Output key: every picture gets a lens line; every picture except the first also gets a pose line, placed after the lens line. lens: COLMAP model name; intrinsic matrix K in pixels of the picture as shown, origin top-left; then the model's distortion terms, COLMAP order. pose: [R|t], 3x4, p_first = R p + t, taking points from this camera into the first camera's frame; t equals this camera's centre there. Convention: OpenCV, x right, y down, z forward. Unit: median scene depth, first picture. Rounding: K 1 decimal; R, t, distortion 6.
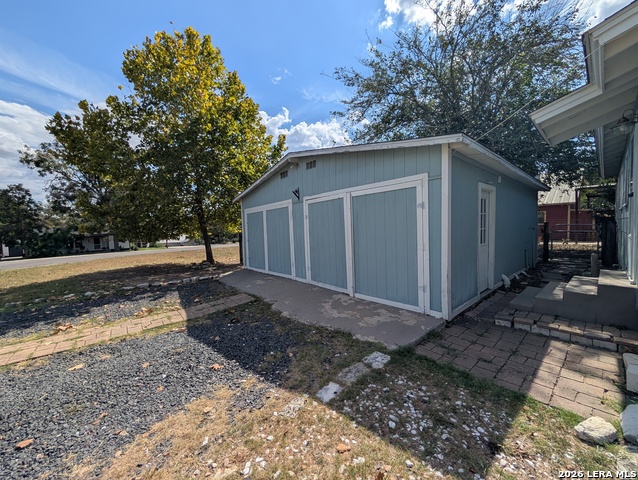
lens RADIAL K [[241.5, 0, 322.6], [0, 241.5, 239.5], [0, 0, 1]] dist [0.000182, 0.000463]
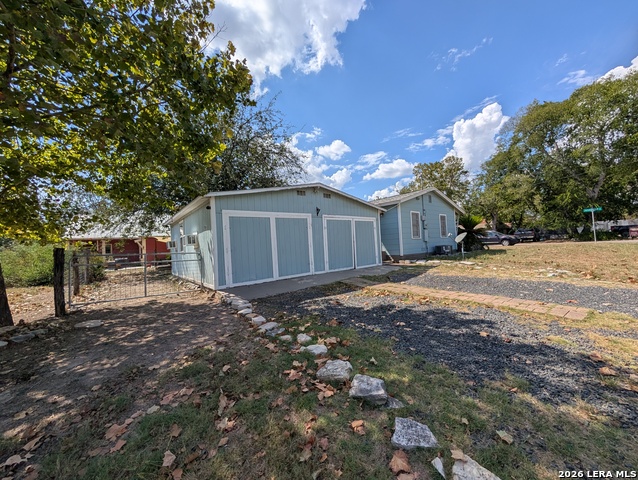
lens RADIAL K [[241.5, 0, 321.1], [0, 241.5, 241.0], [0, 0, 1]] dist [0.000182, 0.000463]
pose [[0.027109, 0.043946, 0.998666, -1.562649], [0.092604, 0.994627, -0.046282, 0.053990], [-0.995334, 0.093736, 0.022894, 0.991902]]
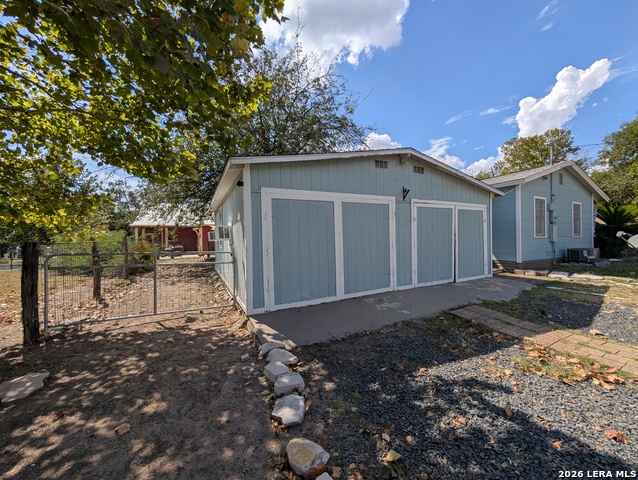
lens RADIAL K [[241.5, 0, 320.8], [0, 241.5, 240.1], [0, 0, 1]] dist [0.000182, 0.000463]
pose [[0.233914, 0.014660, 0.972147, -1.102469], [0.052857, 0.998216, -0.027771, -0.002674], [-0.970820, 0.057881, 0.232721, 1.138816]]
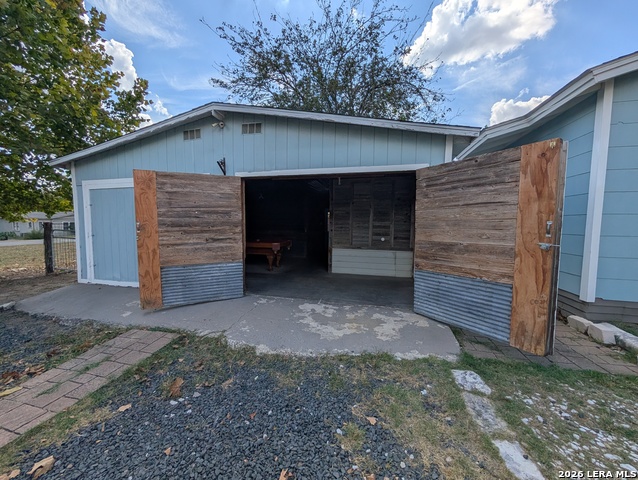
lens RADIAL K [[241.5, 0, 321.7], [0, 241.5, 240.2], [0, 0, 1]] dist [0.000182, 0.000463]
pose [[0.812134, -0.004376, 0.583454, -0.286168], [-0.003278, 0.999922, 0.012063, 0.010679], [-0.583461, -0.011709, 0.812057, 0.287825]]
